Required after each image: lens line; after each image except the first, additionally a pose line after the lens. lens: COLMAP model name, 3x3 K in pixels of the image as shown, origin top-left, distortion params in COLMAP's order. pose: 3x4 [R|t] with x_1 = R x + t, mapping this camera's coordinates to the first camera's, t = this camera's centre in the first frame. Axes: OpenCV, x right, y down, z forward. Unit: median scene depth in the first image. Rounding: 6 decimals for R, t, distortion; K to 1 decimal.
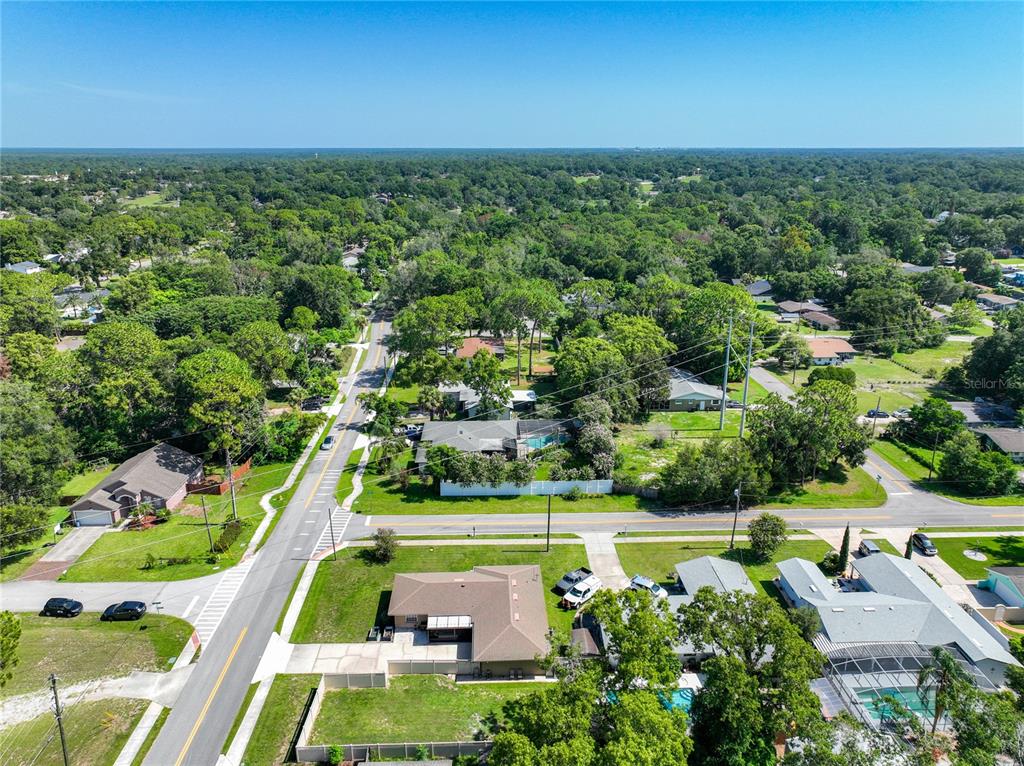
lens RADIAL K [[717.6, 0, 520.0], [0, 717.6, 378.9], [0, 0, 1]] dist [0.004000, 0.006444]
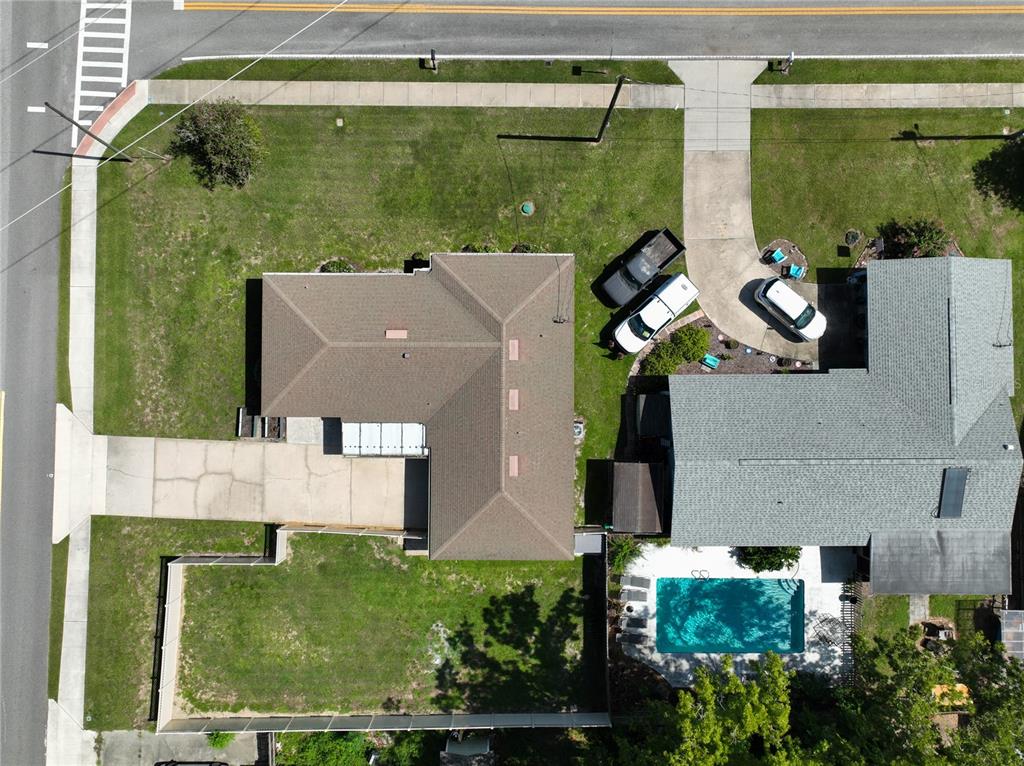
lens RADIAL K [[727.1, 0, 517.1], [0, 727.1, 379.4], [0, 0, 1]] dist [0.005854, 0.005266]
pose [[0.998594, 0.052927, 0.002891, -0.006946], [-0.020572, 0.336707, 0.941385, -0.173199], [0.048851, -0.940121, 0.337322, 0.881208]]
